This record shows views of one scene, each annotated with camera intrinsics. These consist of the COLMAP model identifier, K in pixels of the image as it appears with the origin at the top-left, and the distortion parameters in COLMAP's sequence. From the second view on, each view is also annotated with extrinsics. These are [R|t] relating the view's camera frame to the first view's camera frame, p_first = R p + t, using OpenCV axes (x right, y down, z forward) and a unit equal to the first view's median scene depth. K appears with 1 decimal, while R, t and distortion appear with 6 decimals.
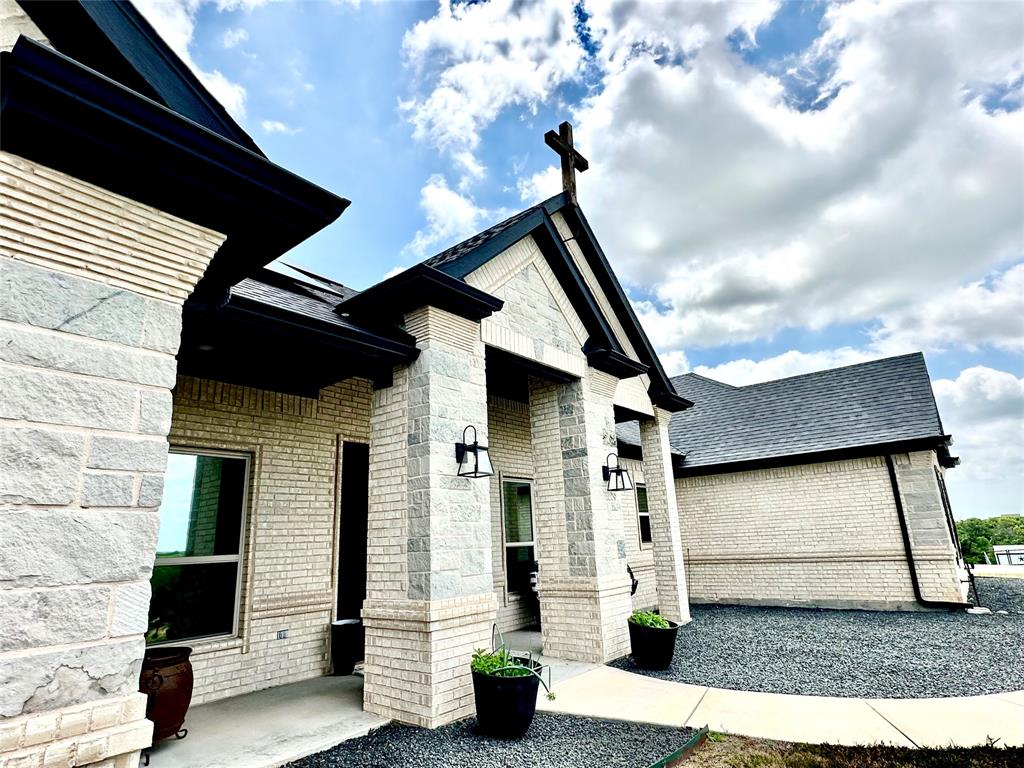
lens RADIAL K [[566.3, 0, 512.0], [0, 566.3, 384.0], [0, 0, 1]] dist [-0.006889, -0.000552]
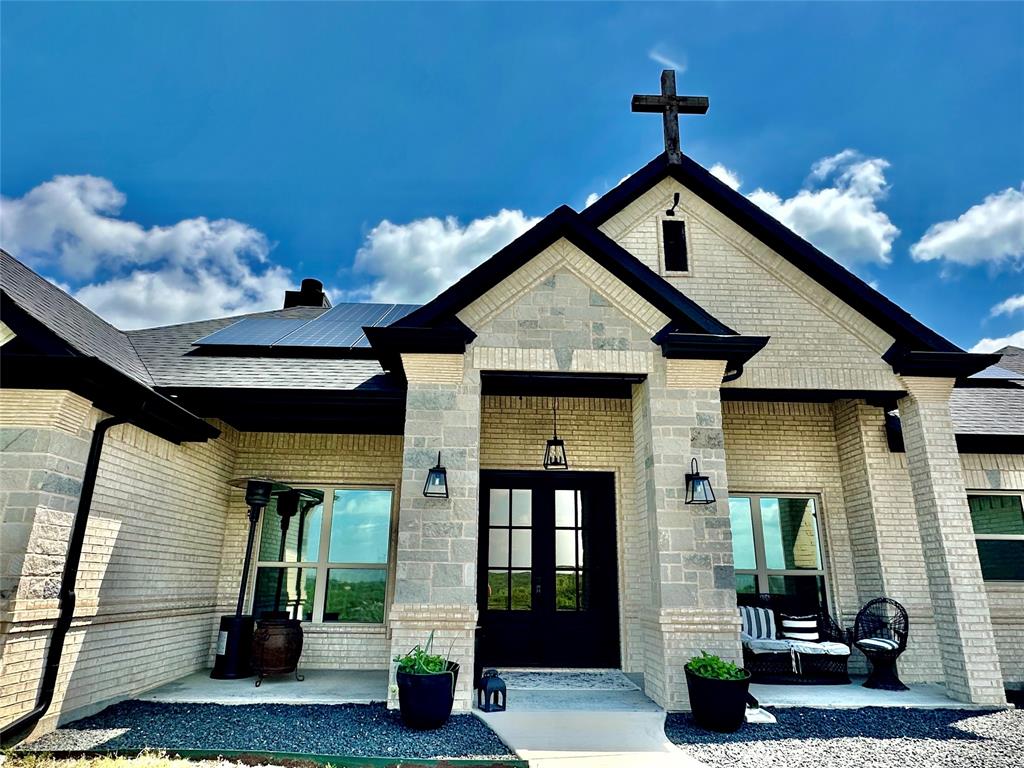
lens RADIAL K [[639.0, 0, 512.0], [0, 639.0, 384.0], [0, 0, 1]] dist [-0.004381, -0.001045]
pose [[0.656263, -0.174291, -0.734126, 0.763753], [0.161932, 0.982819, -0.088576, 0.061578], [0.736951, -0.060749, 0.673211, 0.211165]]
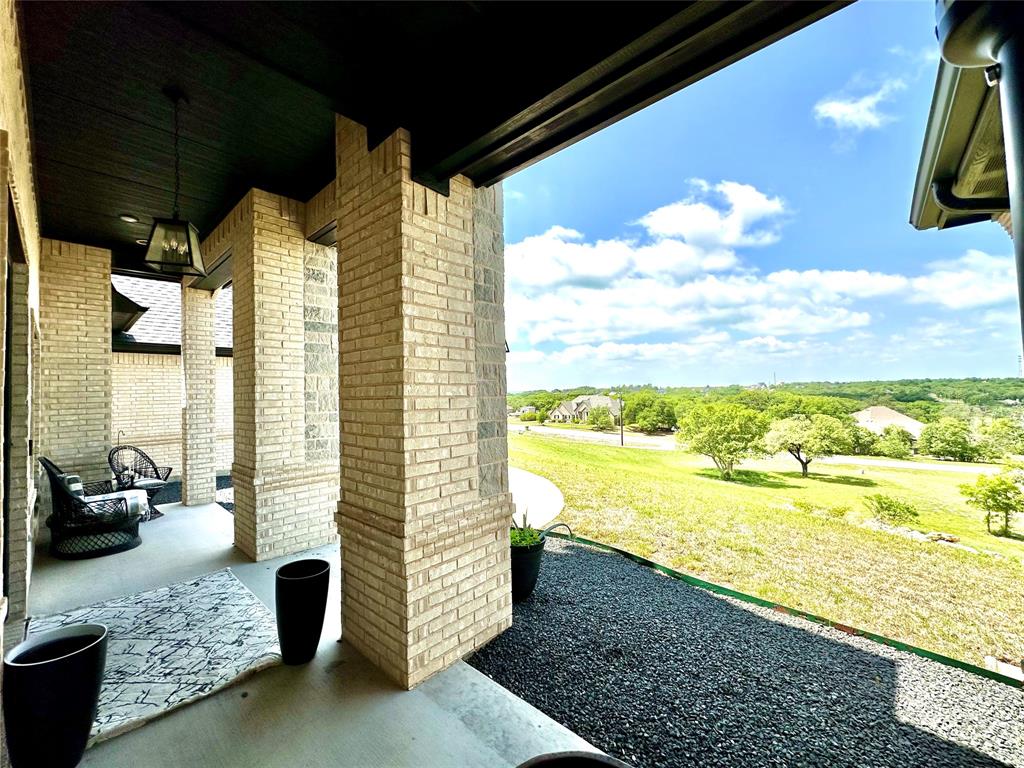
lens RADIAL K [[406.6, 0, 512.0], [0, 406.6, 384.0], [0, 0, 1]] dist [0.001328, 0.000065]
pose [[0.048201, 0.063381, 0.996825, -0.549240], [-0.248315, 0.967414, -0.049504, 0.180042], [-0.967479, -0.245140, 0.062369, 0.704692]]
